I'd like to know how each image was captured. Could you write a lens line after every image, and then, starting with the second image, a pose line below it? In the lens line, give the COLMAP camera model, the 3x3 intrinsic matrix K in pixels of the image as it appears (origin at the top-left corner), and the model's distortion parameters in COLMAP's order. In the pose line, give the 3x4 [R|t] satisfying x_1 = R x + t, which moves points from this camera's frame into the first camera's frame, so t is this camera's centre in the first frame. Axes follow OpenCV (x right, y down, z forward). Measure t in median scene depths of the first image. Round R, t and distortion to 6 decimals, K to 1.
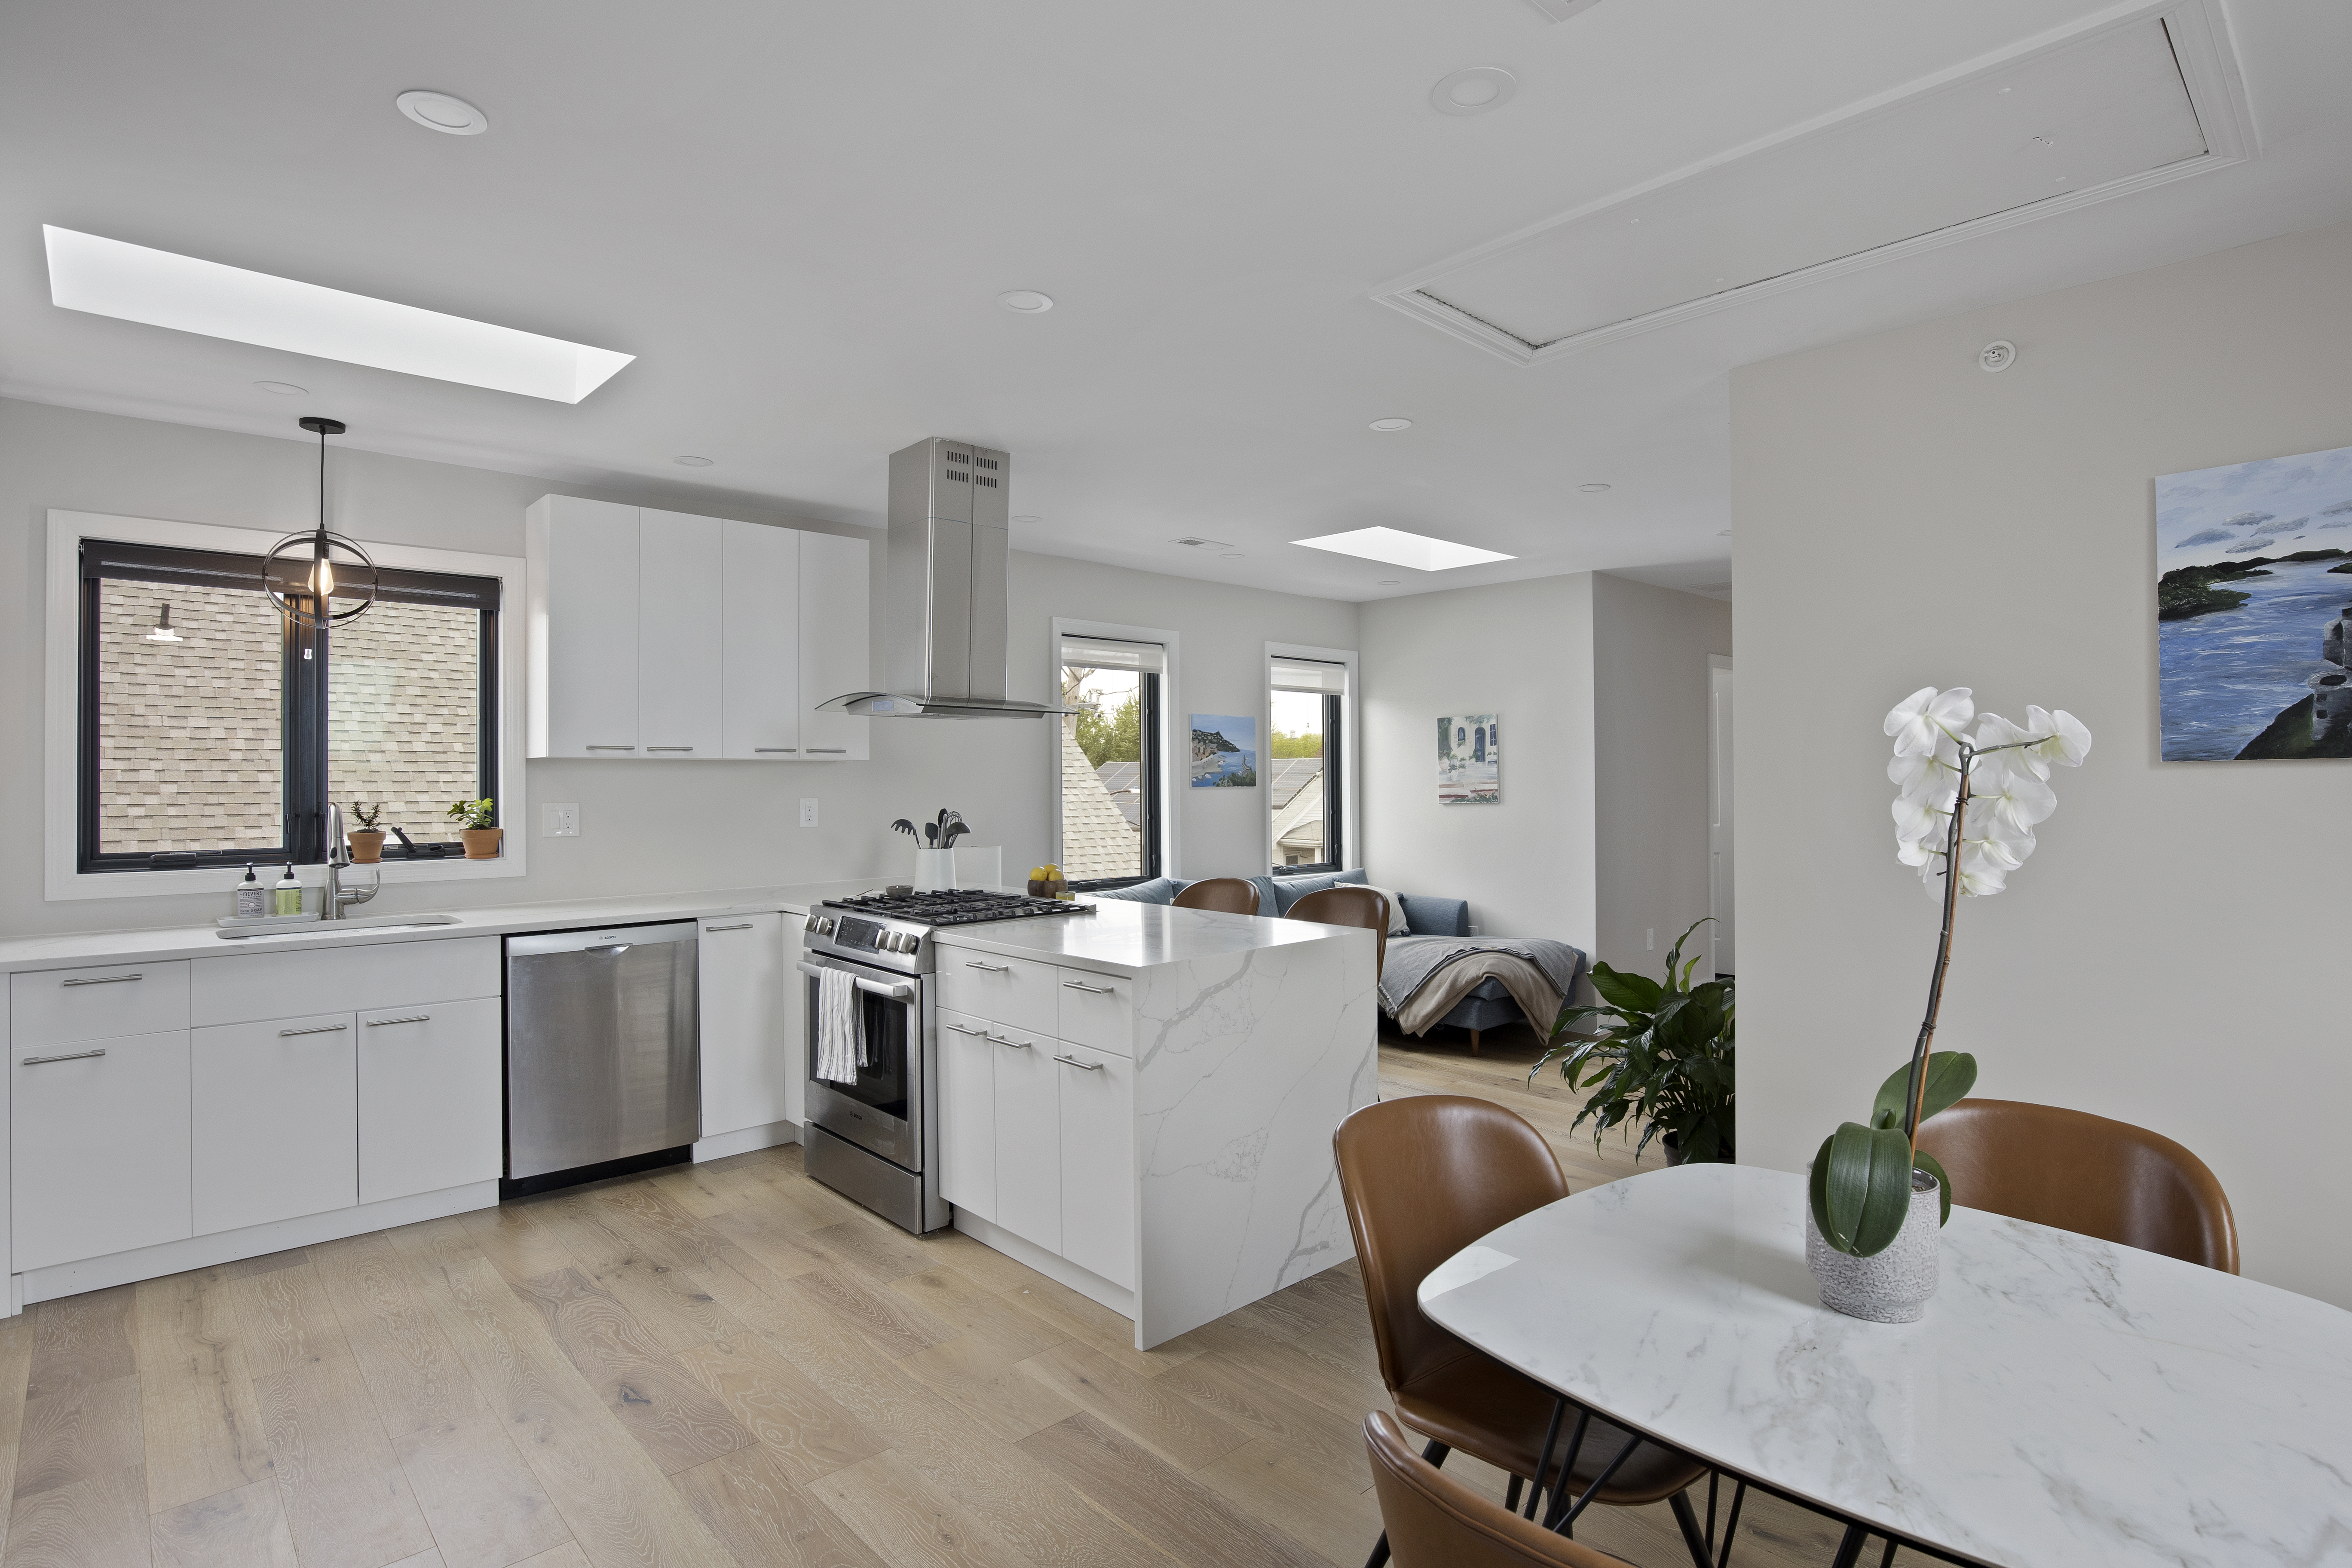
lens RADIAL K [[1214.7, 0, 1175.8], [0, 1214.7, 782.0], [0, 0, 1]] dist [0.005989, 0.001066]
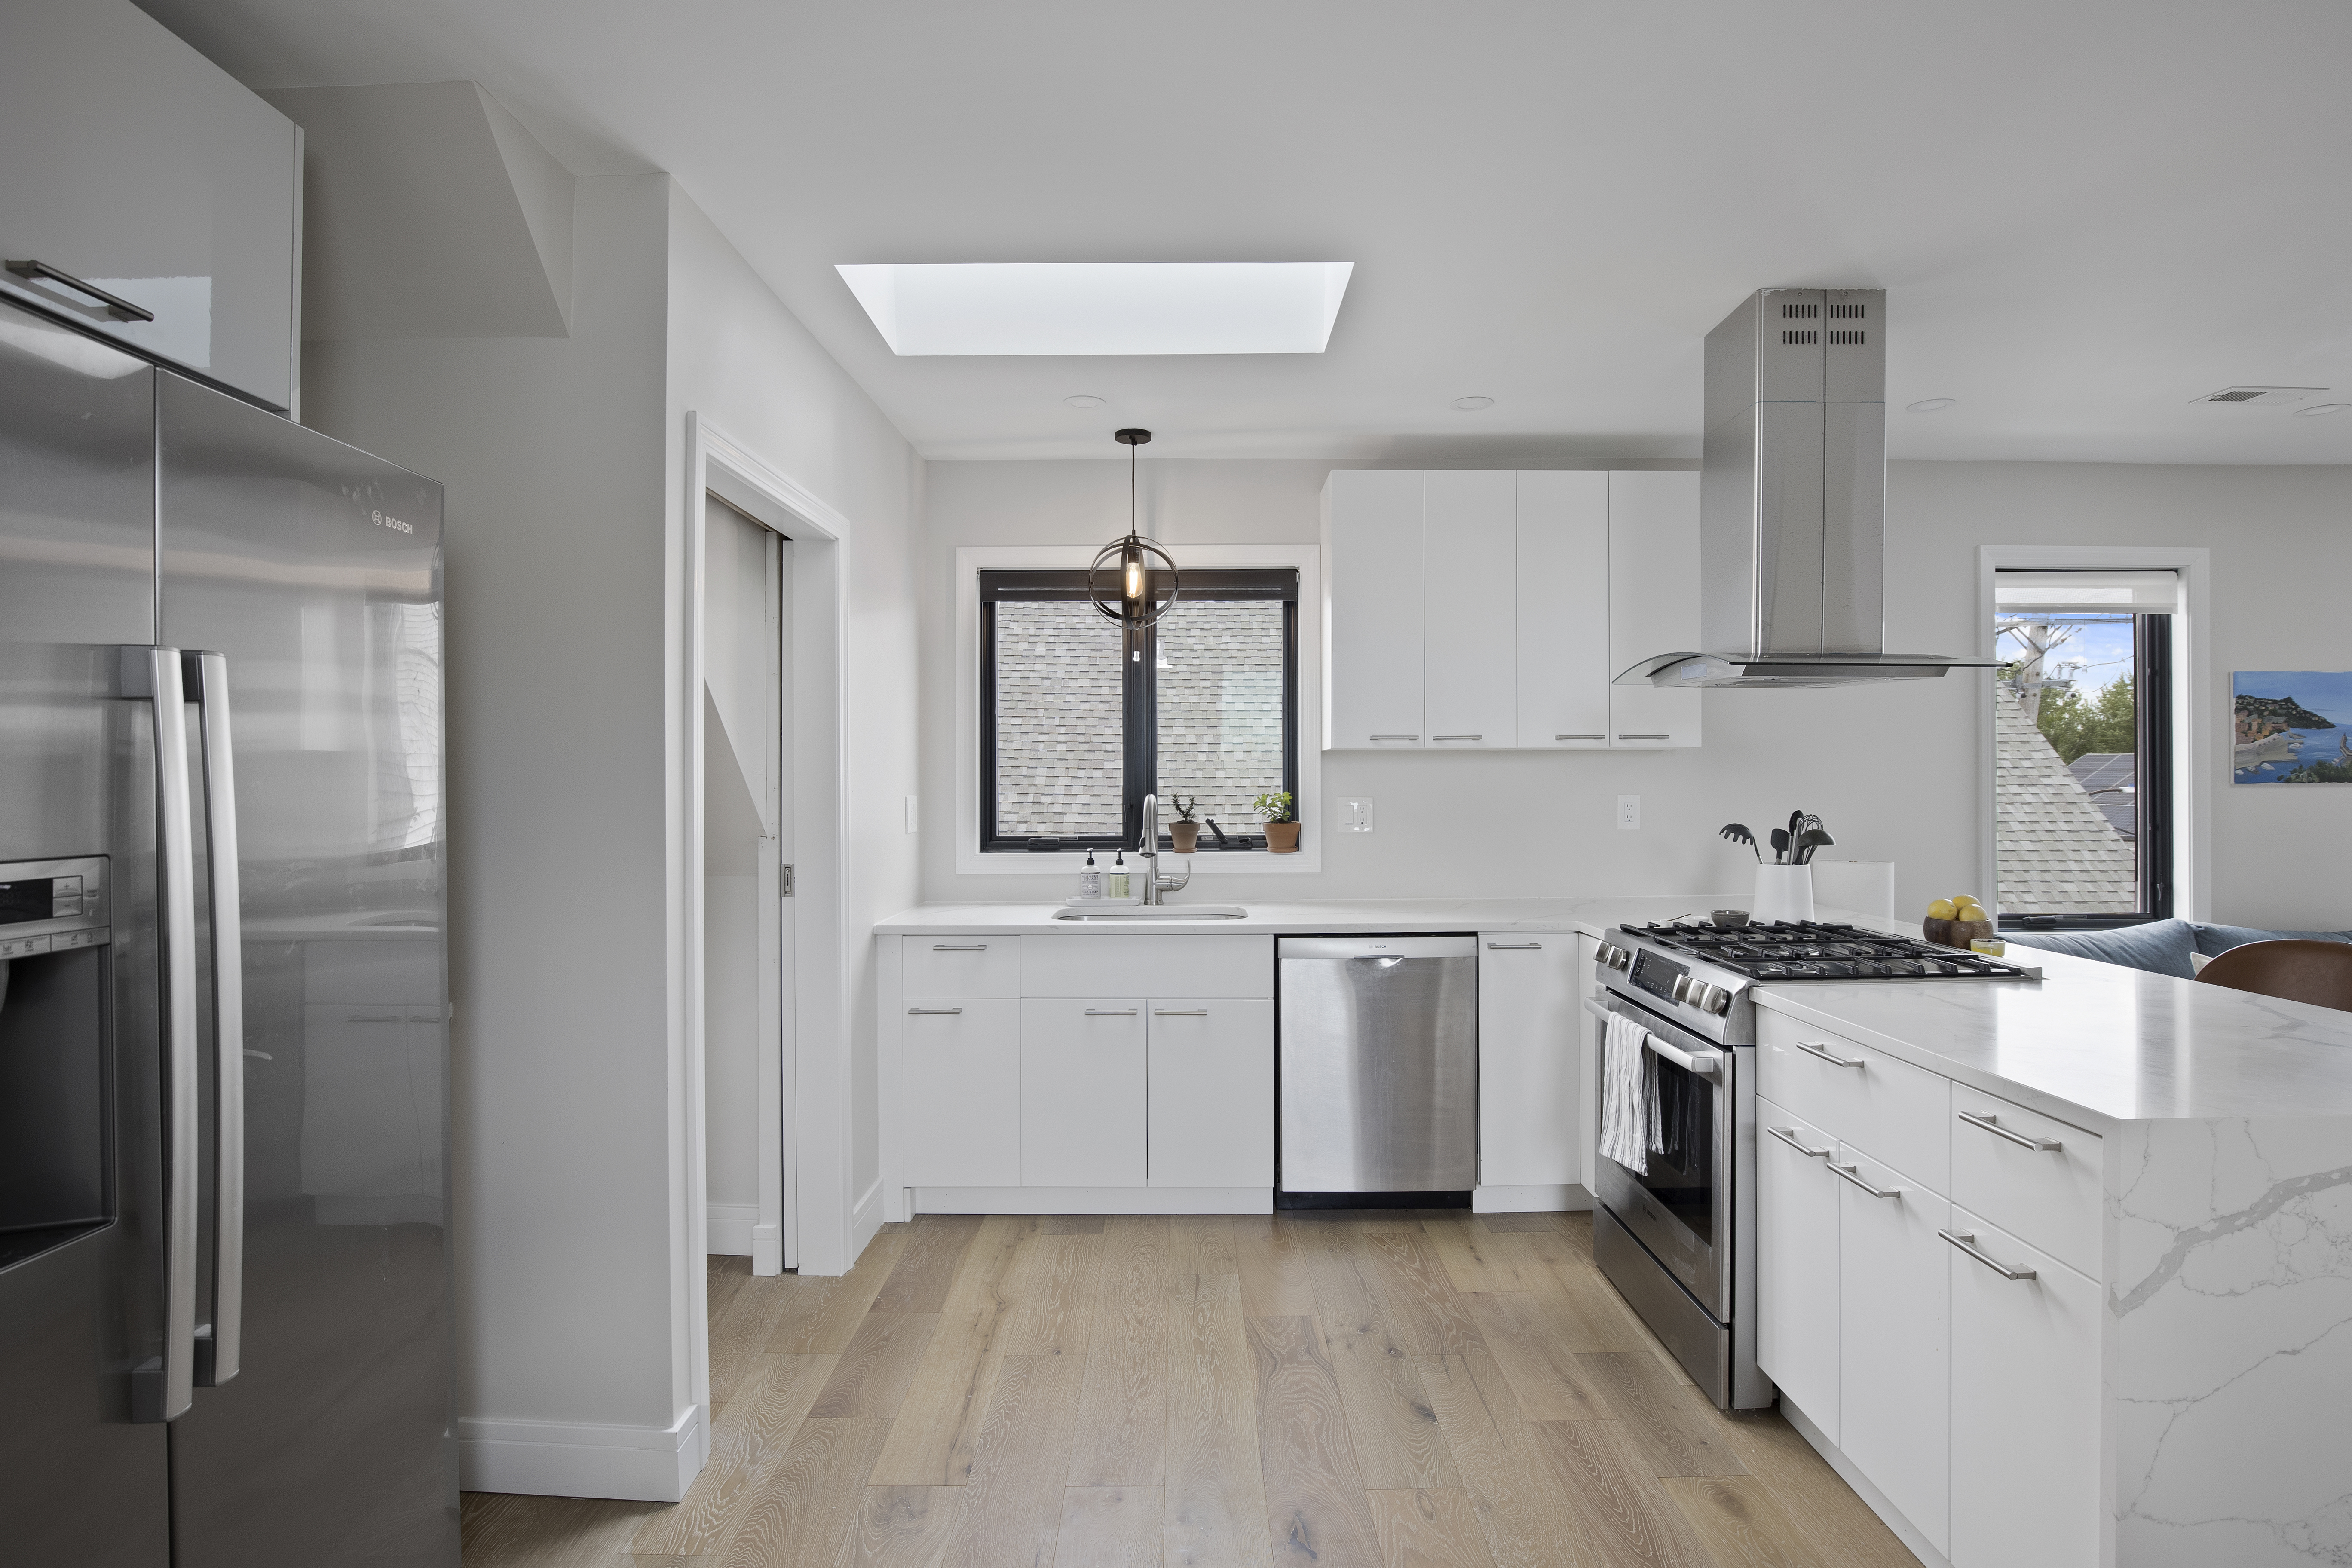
lens RADIAL K [[1154.0, 0, 1174.4], [0, 1154.0, 784.8], [0, 0, 1]] dist [-0.030622, 0.004105]
pose [[0.741556, 0.003321, -0.670883, -0.005053], [-0.000191, 0.999989, 0.004739, 0.003612], [0.670891, -0.003386, 0.741548, 0.271489]]
